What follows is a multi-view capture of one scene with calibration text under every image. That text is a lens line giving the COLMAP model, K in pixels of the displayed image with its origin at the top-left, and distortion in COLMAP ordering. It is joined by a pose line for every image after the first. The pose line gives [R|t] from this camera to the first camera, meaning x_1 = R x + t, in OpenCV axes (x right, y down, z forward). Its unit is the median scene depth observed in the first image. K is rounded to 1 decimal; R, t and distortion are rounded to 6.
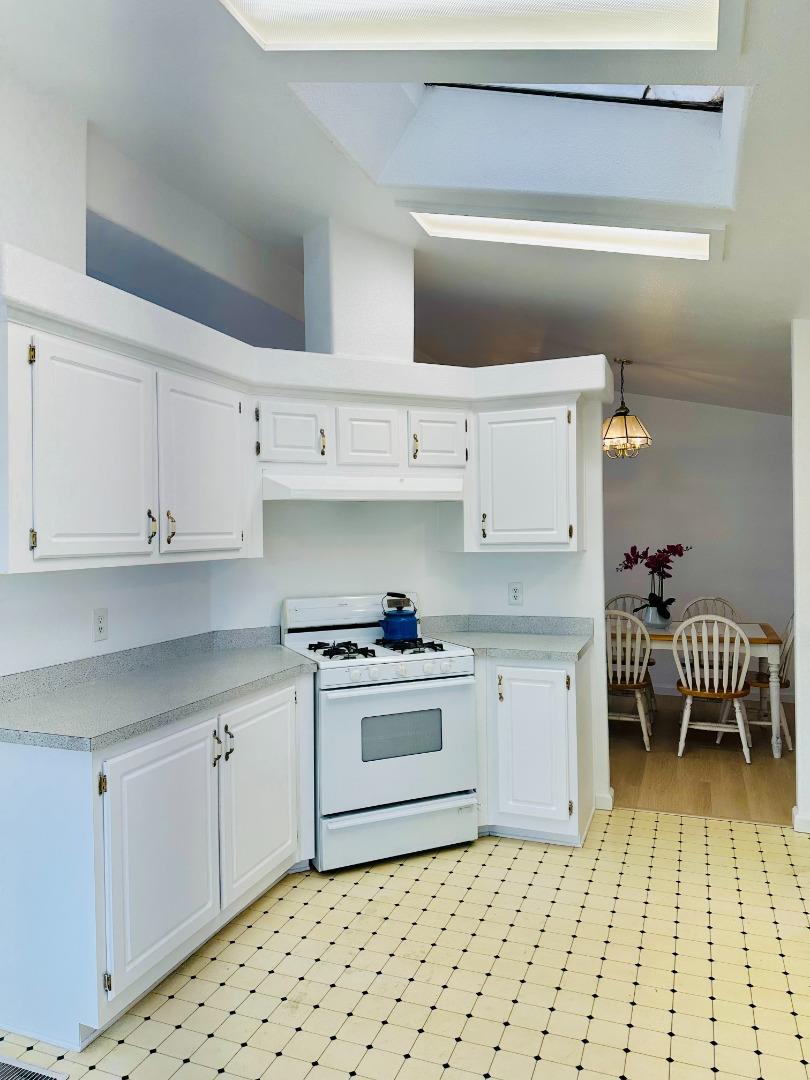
lens RADIAL K [[753.9, 0, 409.7], [0, 753.9, 540.3], [0, 0, 1]] dist [0.159860, -0.210936]
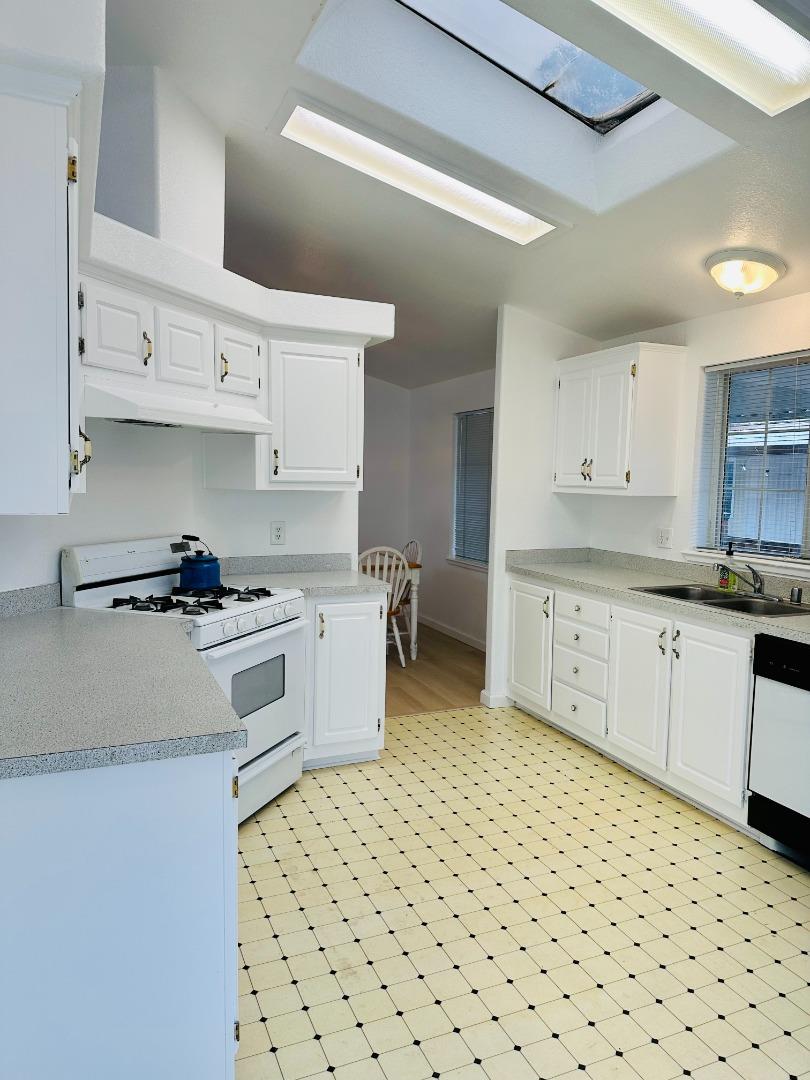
lens RADIAL K [[753.9, 0, 409.7], [0, 753.9, 540.3], [0, 0, 1]] dist [0.159860, -0.210936]
pose [[0.712588, -0.032285, 0.700839, -0.476734], [-0.024779, 0.997159, 0.071129, 0.007073], [-0.701145, -0.068052, 0.709764, 0.207355]]
